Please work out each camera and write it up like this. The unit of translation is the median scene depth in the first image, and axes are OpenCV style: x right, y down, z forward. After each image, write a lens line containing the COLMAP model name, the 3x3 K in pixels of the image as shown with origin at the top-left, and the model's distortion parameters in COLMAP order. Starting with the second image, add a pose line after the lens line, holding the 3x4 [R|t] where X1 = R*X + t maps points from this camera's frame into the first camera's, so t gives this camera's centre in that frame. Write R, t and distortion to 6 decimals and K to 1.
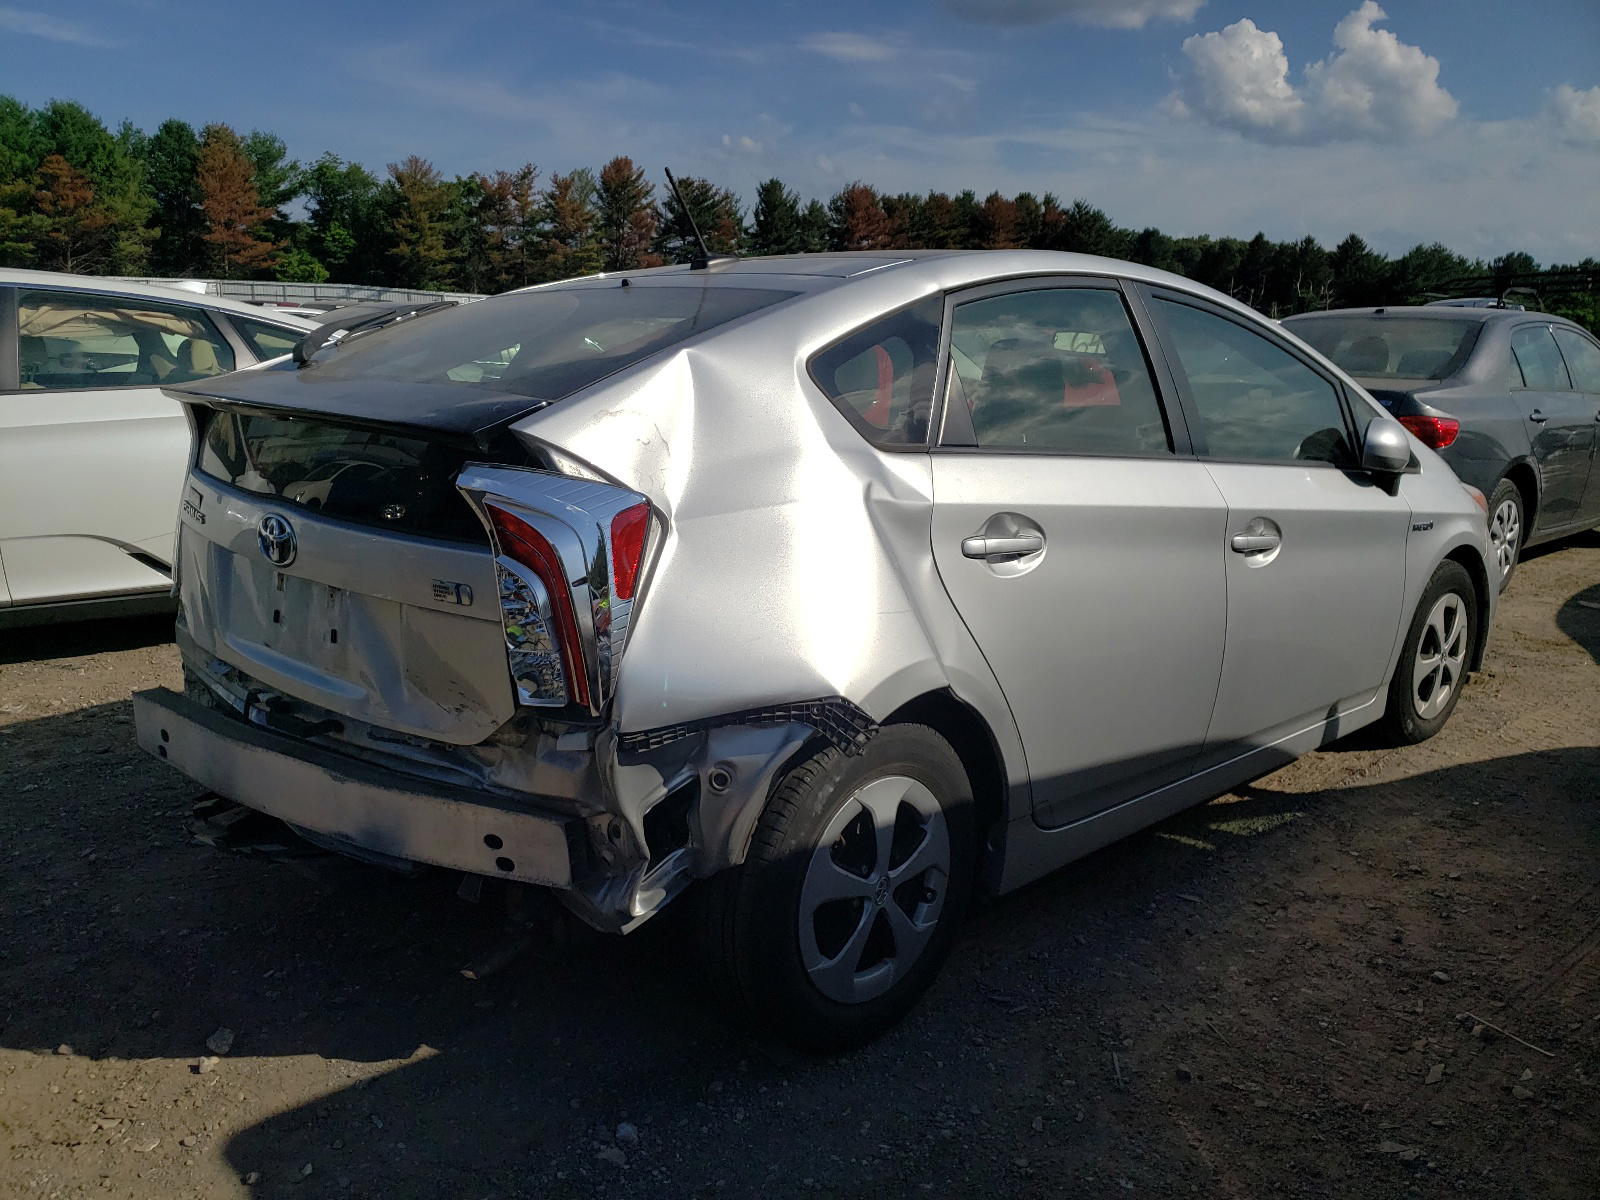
lens RADIAL K [[1218.7, 0, 800.0], [0, 1218.7, 600.0], [0, 0, 1]] dist [0.001311, -0.002359]
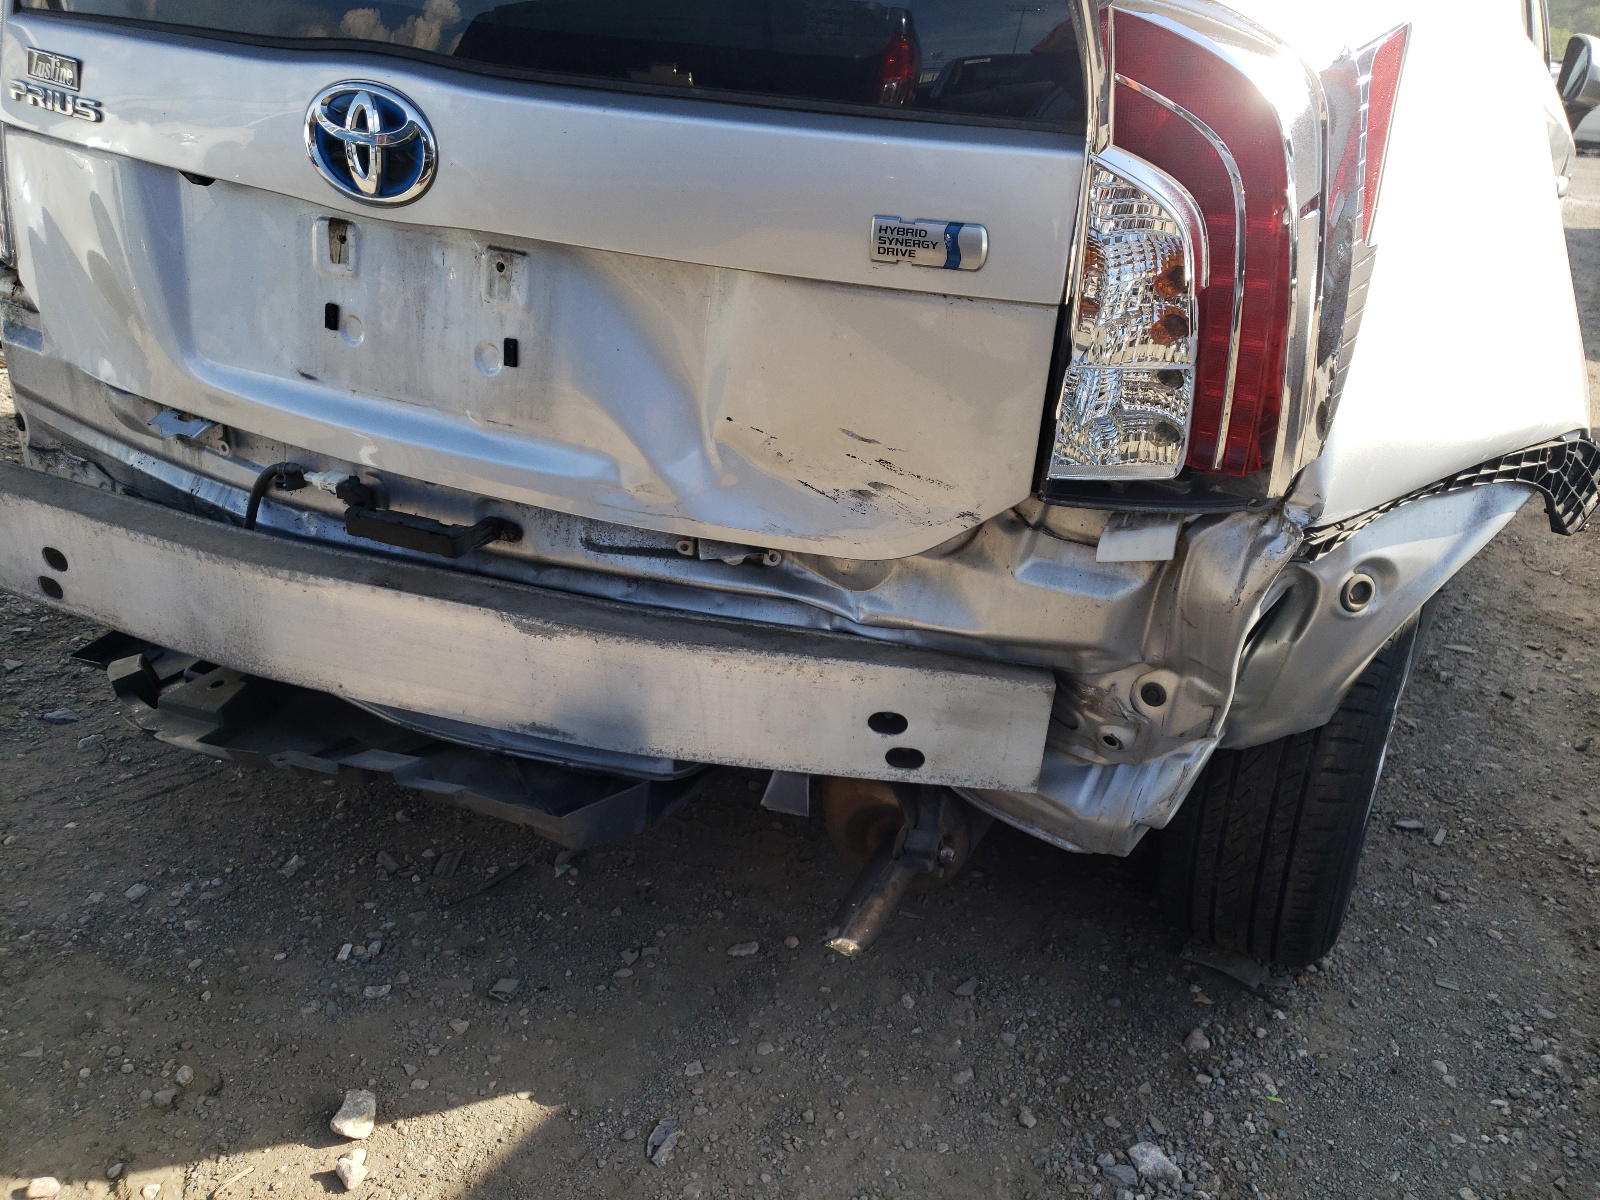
lens RADIAL K [[1218.7, 0, 800.0], [0, 1218.7, 600.0], [0, 0, 1]] dist [0.001311, -0.002359]
pose [[0.961163, -0.083719, 0.262978, -0.410322], [0.020146, 0.971620, 0.235687, 0.013291], [-0.275246, -0.221235, 0.935572, 0.485776]]
